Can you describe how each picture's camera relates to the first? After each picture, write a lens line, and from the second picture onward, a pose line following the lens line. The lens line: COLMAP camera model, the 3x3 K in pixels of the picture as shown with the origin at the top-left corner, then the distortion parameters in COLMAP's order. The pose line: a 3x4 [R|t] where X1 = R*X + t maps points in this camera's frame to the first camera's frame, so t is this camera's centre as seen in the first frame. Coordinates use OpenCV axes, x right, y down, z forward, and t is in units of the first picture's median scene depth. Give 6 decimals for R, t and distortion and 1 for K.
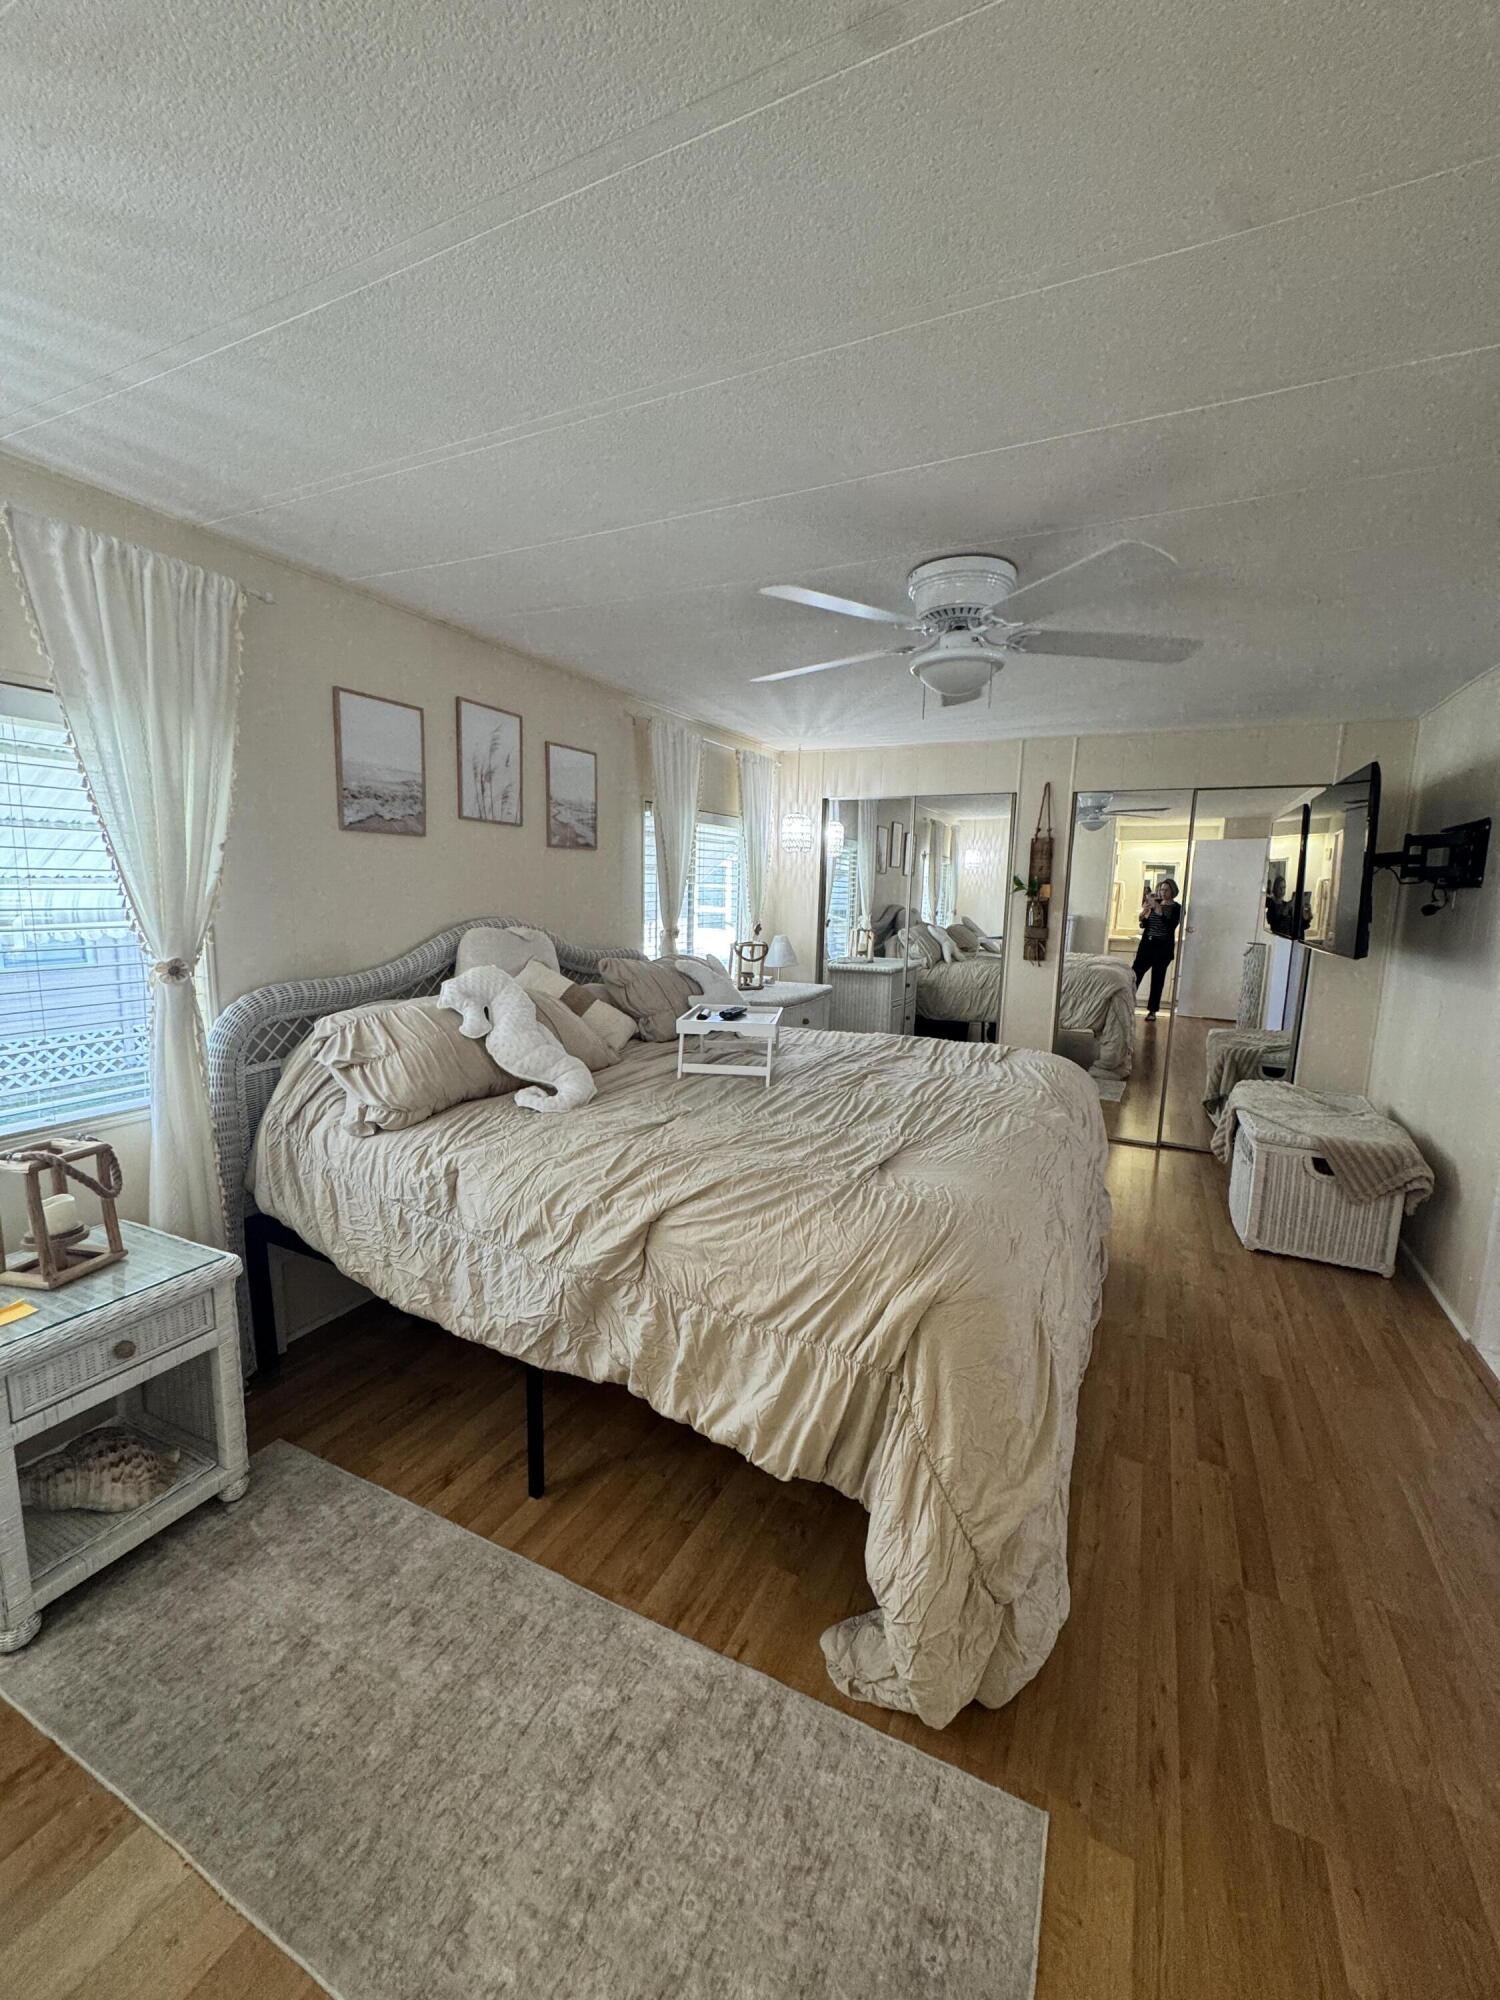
lens RADIAL K [[796.9, 0, 750.0], [0, 796.9, 1000.0], [0, 0, 1]] dist [-0.003621, 0.000560]
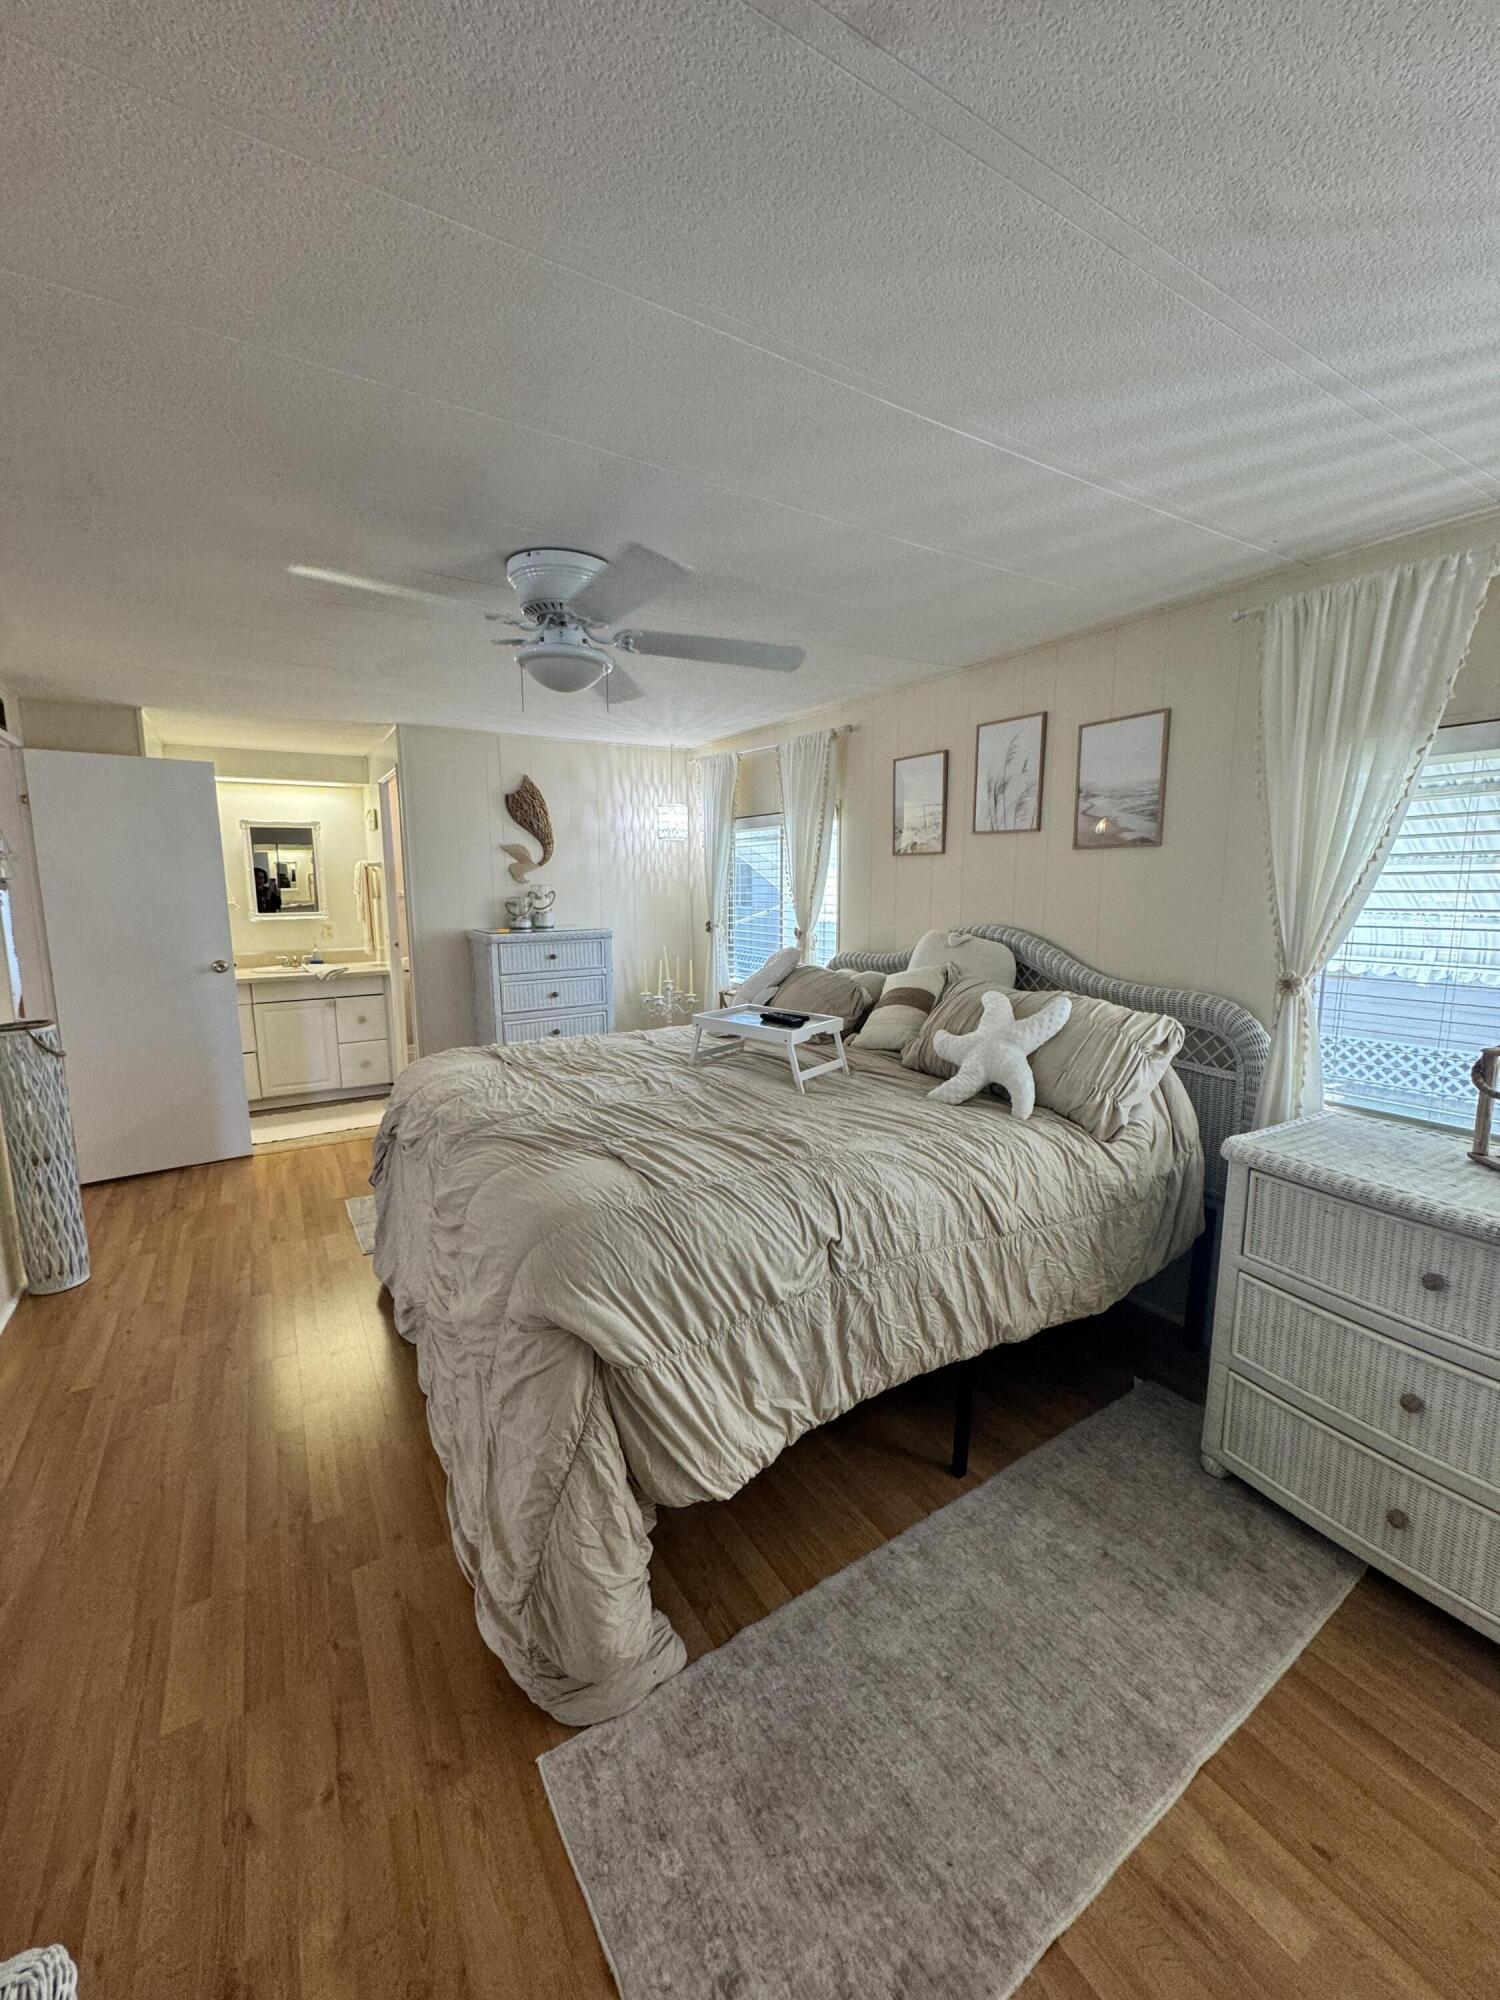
lens RADIAL K [[788.5, 0, 750.0], [0, 788.5, 1000.0], [0, 0, 1]] dist [-0.007068, -0.000240]
pose [[-0.526306, 0.106841, -0.843556, 0.838940], [-0.132577, 0.969630, 0.205525, -0.207212], [0.839896, 0.220005, -0.496157, 1.477357]]
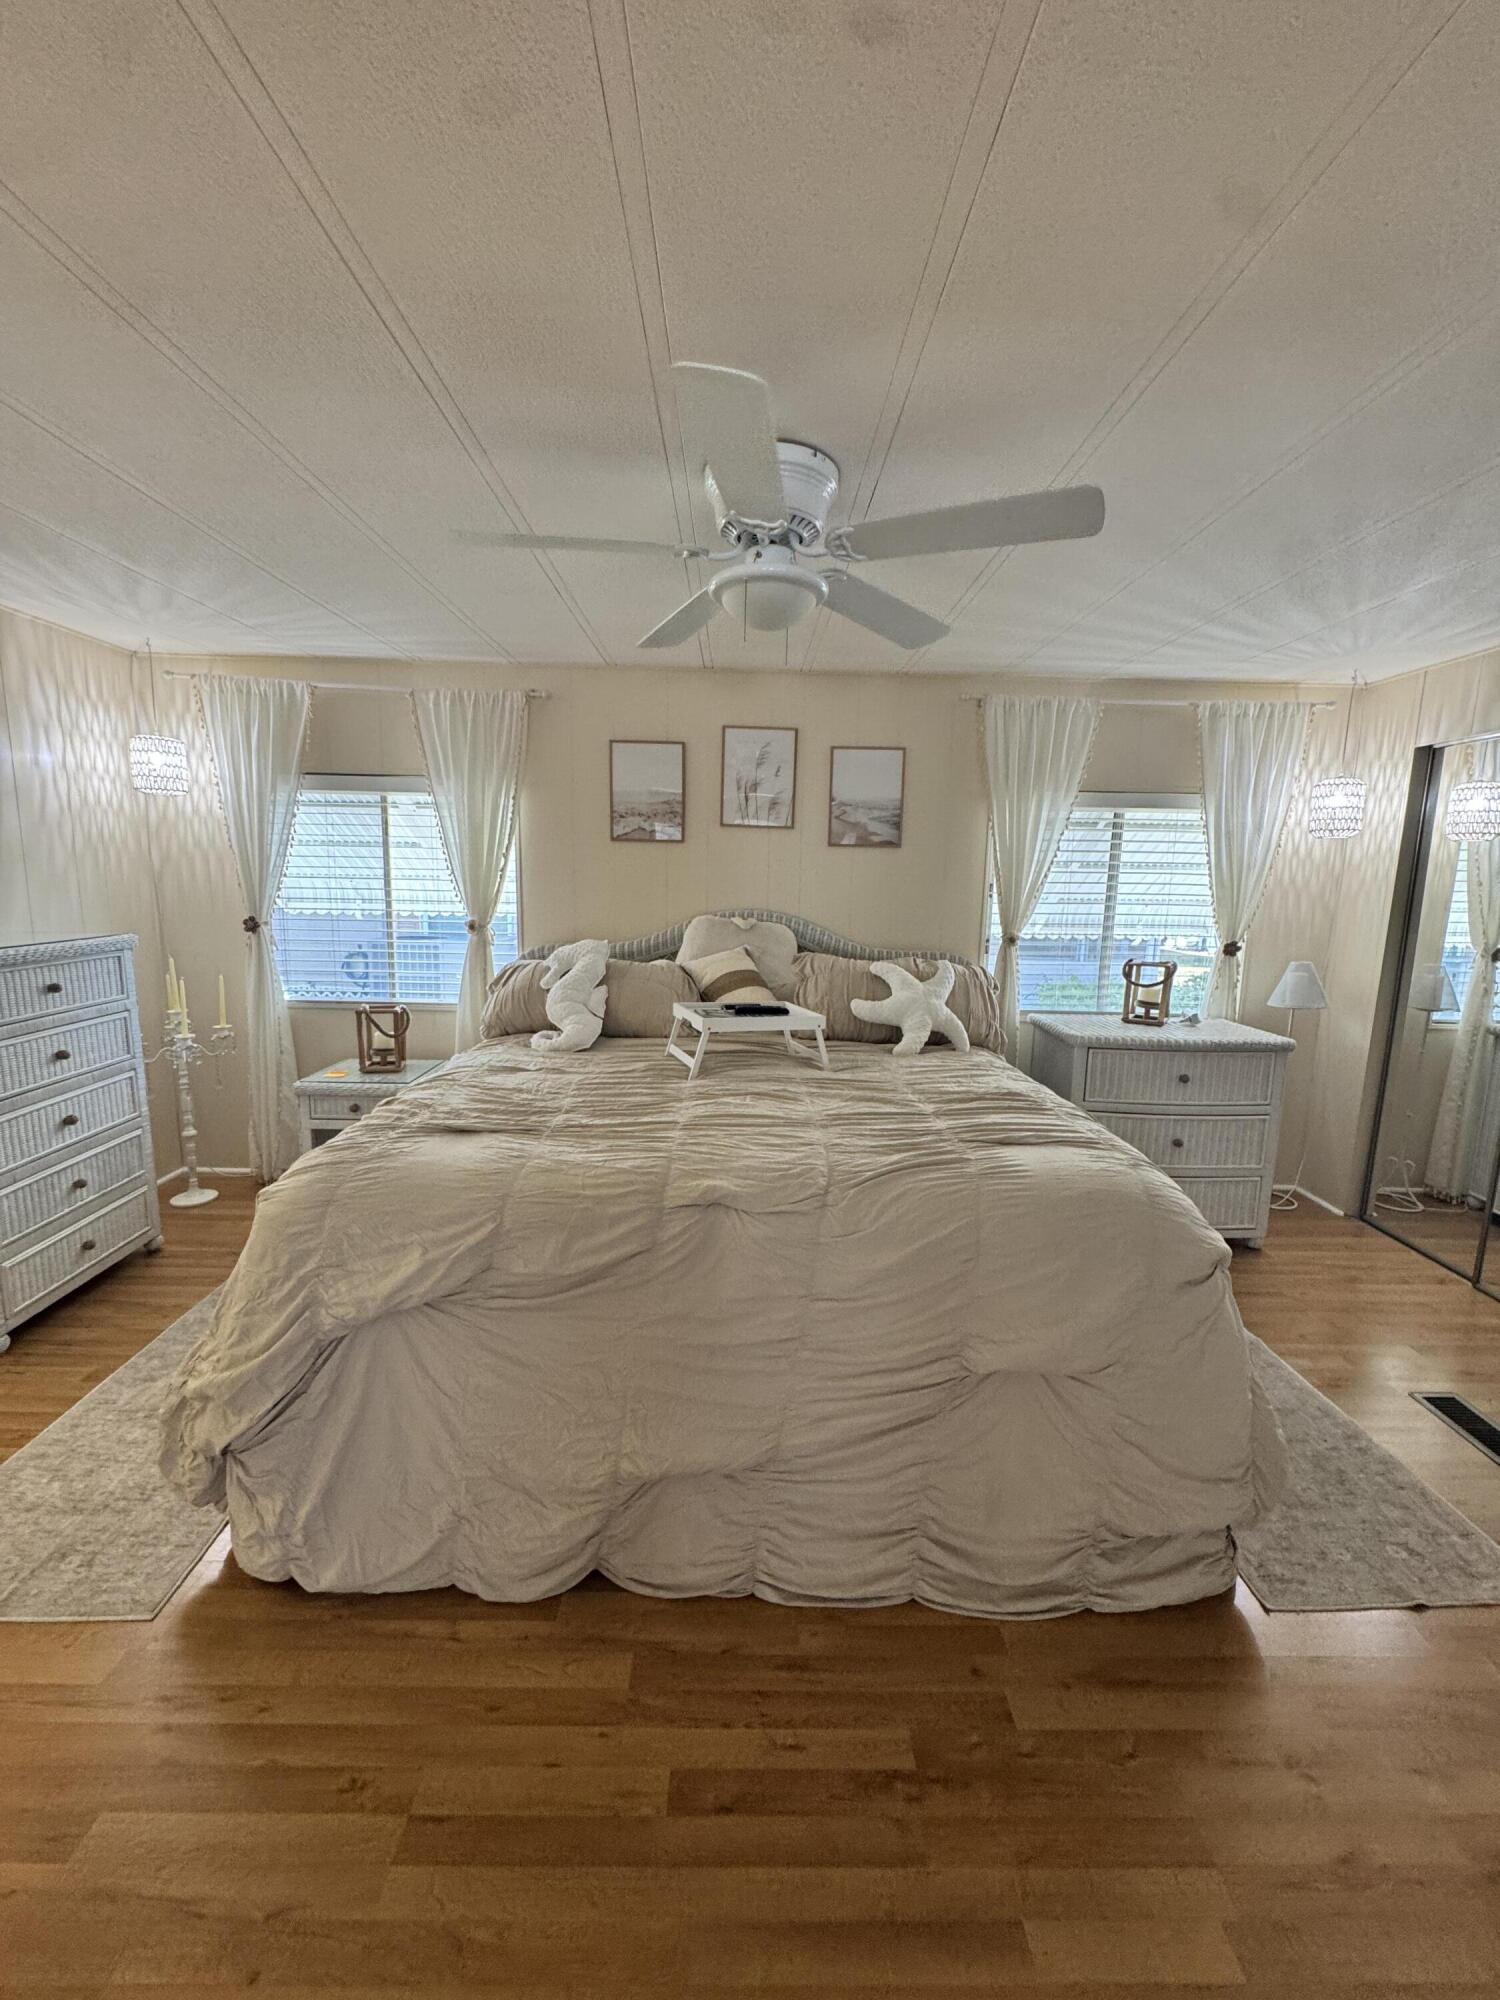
lens RADIAL K [[796.9, 0, 750.0], [0, 796.9, 1000.0], [0, 0, 1]] dist [-0.003621, 0.000560]
pose [[0.453200, 0.126271, -0.882420, 0.839127], [-0.139381, 0.987778, 0.069763, -0.063388], [0.880444, 0.091376, 0.465261, 0.552513]]
